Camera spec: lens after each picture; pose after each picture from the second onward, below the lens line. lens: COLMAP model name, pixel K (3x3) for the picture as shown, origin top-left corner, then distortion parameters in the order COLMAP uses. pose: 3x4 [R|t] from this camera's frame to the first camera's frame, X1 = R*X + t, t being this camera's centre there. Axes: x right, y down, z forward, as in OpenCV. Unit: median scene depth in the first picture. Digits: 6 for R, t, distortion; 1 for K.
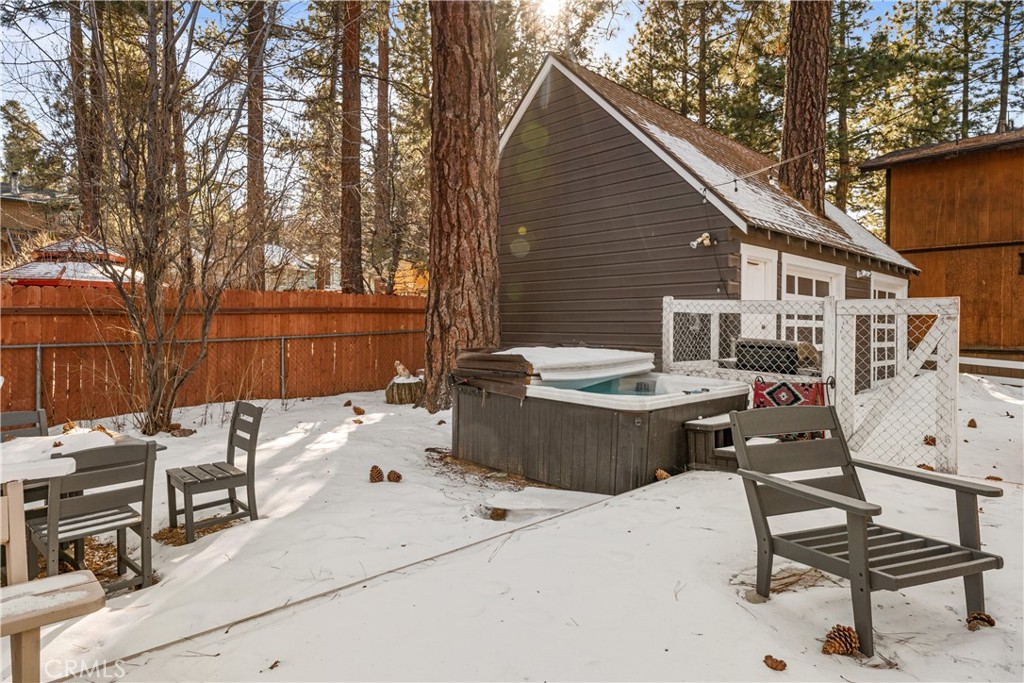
lens RADIAL K [[616.1, 0, 511.9], [0, 616.1, 336.9], [0, 0, 1]] dist [0.001505, 0.000351]
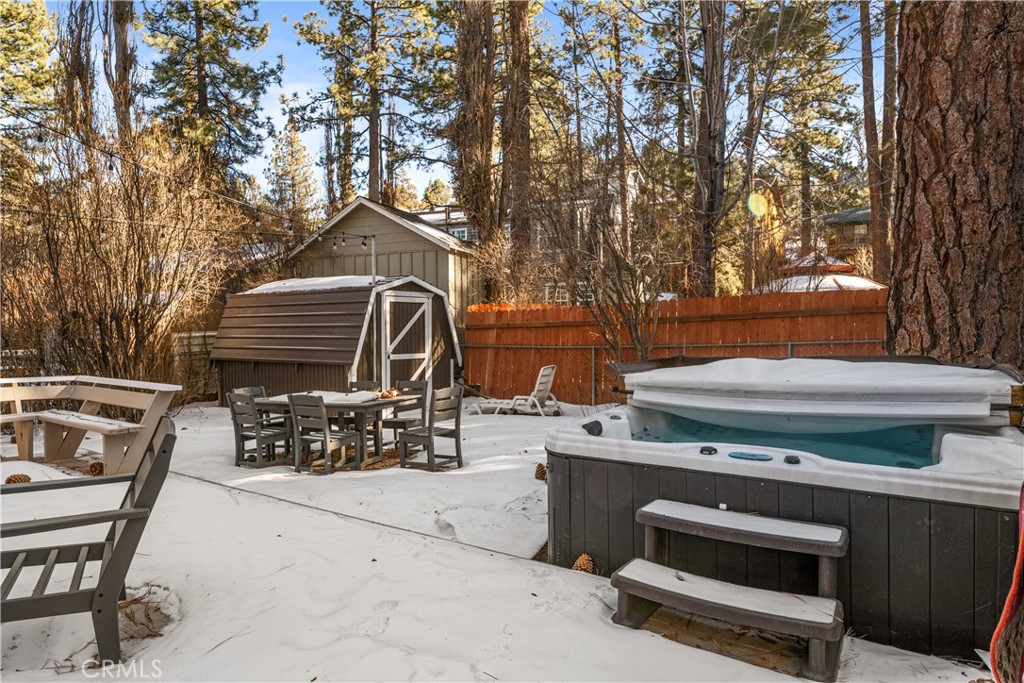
lens RADIAL K [[616.1, 0, 511.9], [0, 616.1, 340.8], [0, 0, 1]] dist [0.001505, 0.000351]
pose [[0.156034, 0.004721, -0.987740, 0.490960], [-0.008011, 0.999962, 0.003514, -0.002641], [0.987719, 0.007365, 0.156066, 0.479676]]
